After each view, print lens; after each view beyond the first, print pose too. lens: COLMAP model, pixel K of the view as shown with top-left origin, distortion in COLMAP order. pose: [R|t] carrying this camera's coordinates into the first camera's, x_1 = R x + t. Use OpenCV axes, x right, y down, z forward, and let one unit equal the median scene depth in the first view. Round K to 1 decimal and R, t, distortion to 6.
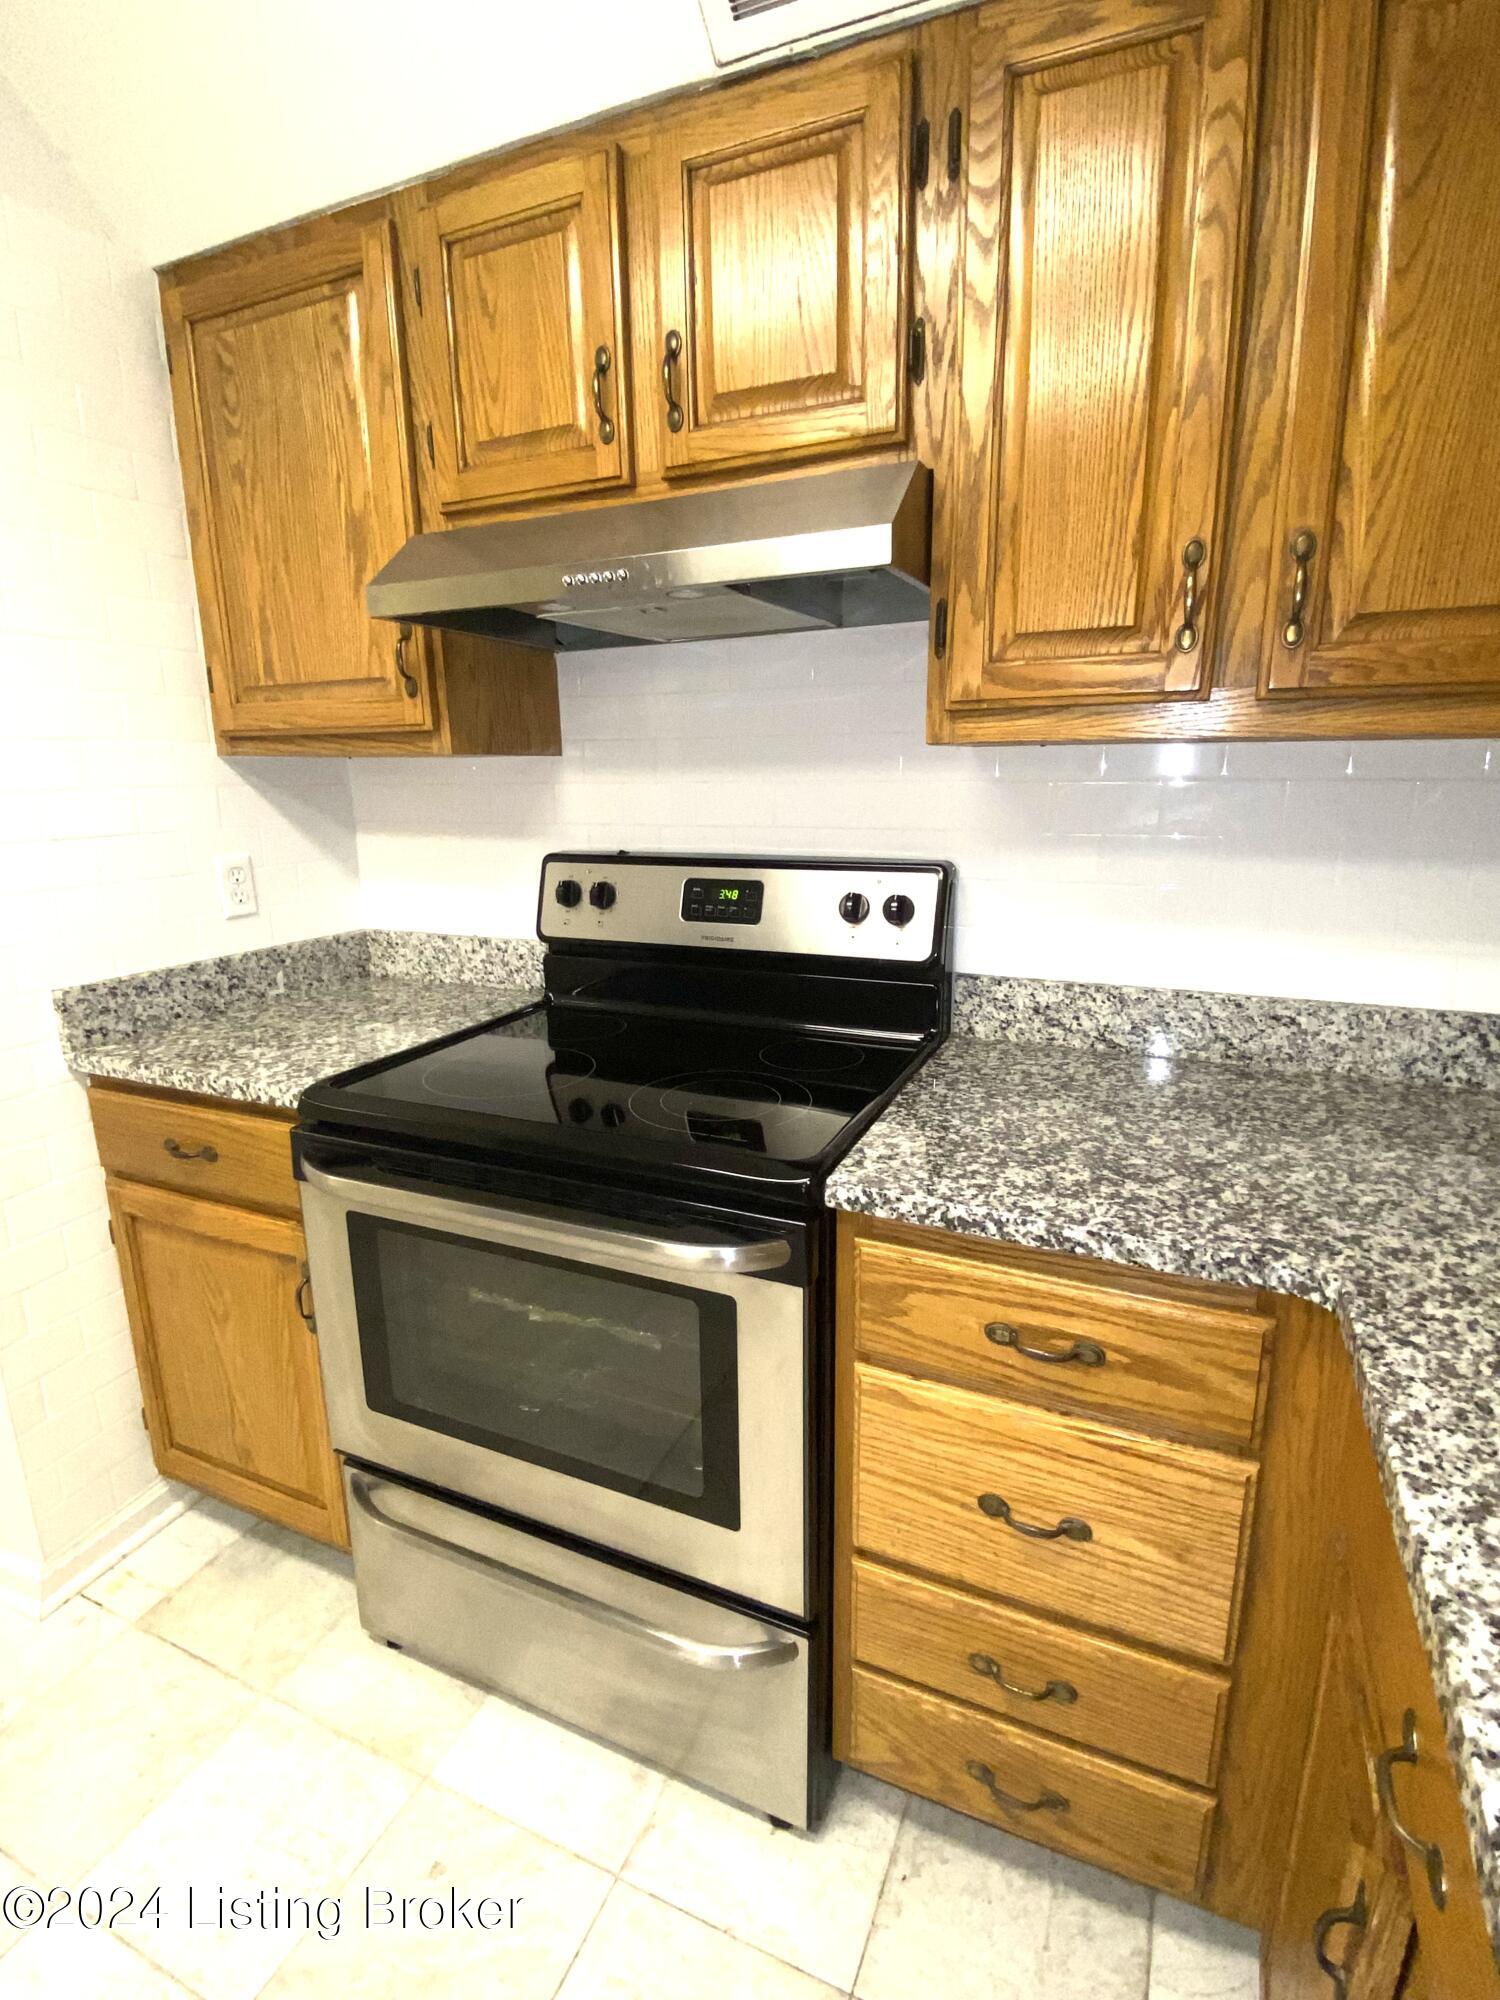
lens RADIAL K [[959.4, 0, 751.1], [0, 959.4, 982.2], [0, 0, 1]] dist [-0.001064, -0.014390]
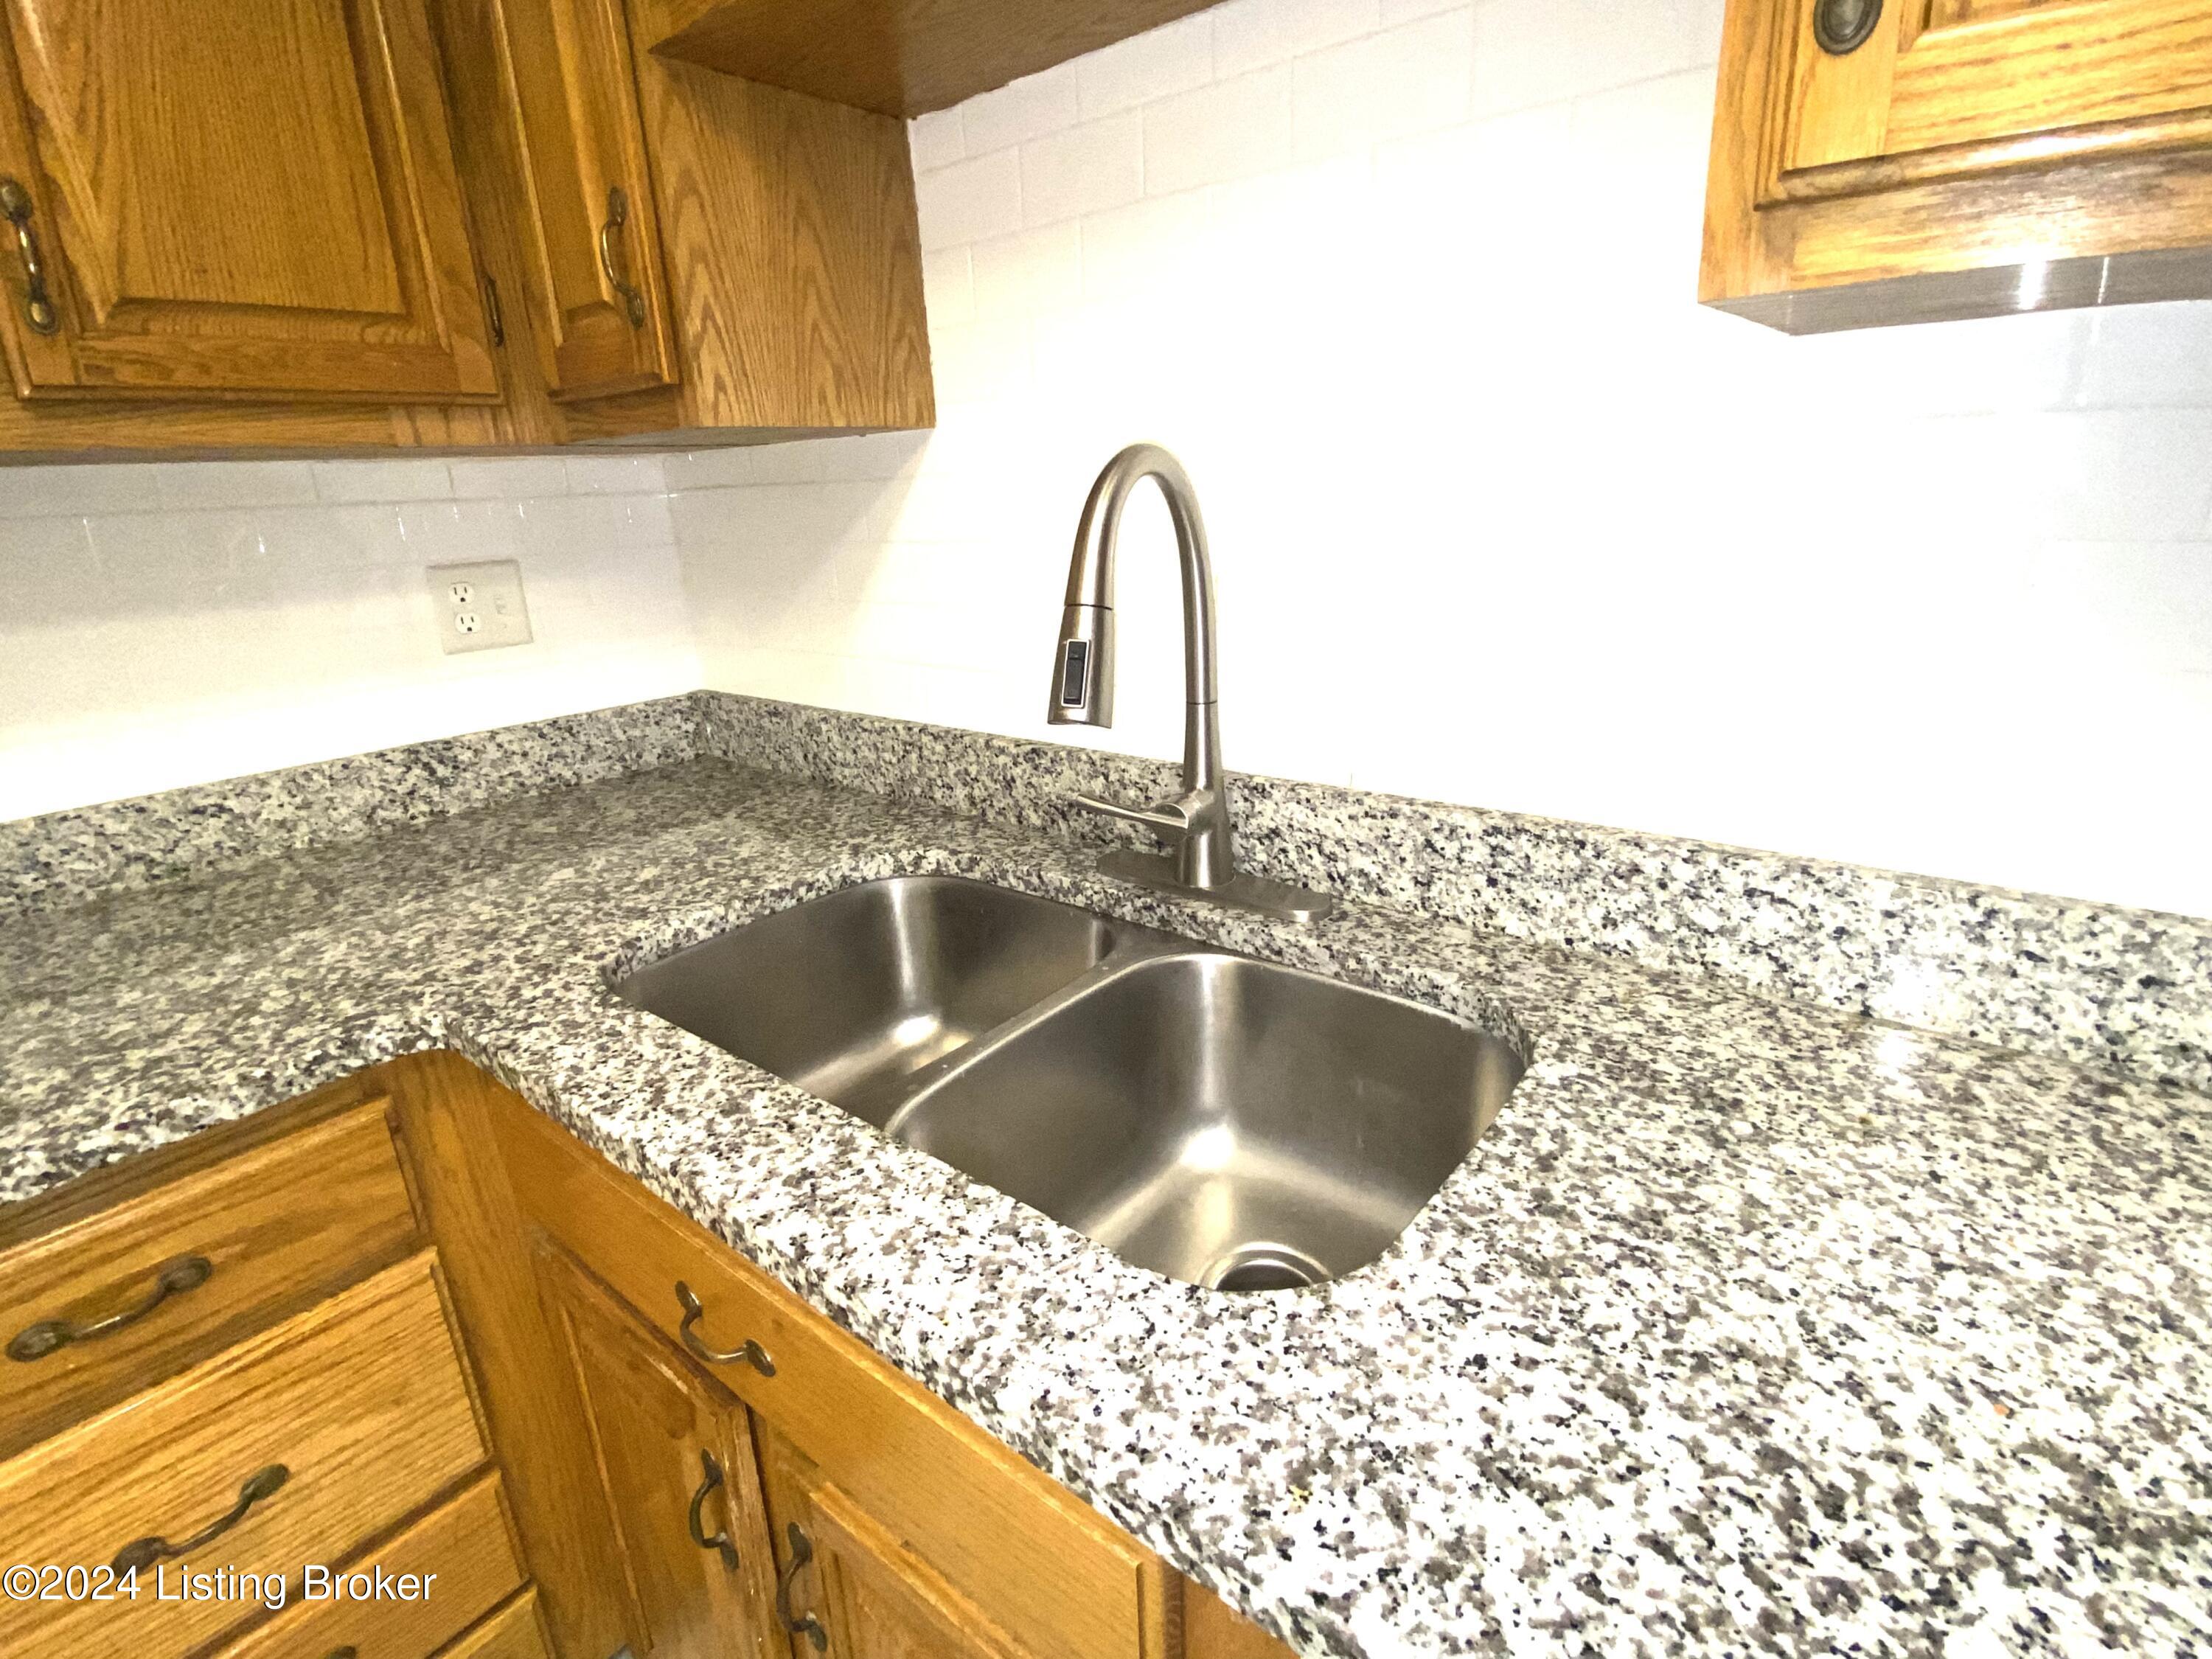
lens RADIAL K [[1061.0, 0, 1106.0], [0, 1061.0, 829.5], [0, 0, 1]] dist [-0.001064, -0.014390]
pose [[0.257425, -0.303152, 0.917514, -0.116294], [0.244326, 0.939081, 0.241727, 0.037932], [-0.934900, 0.161946, 0.315811, 0.004605]]
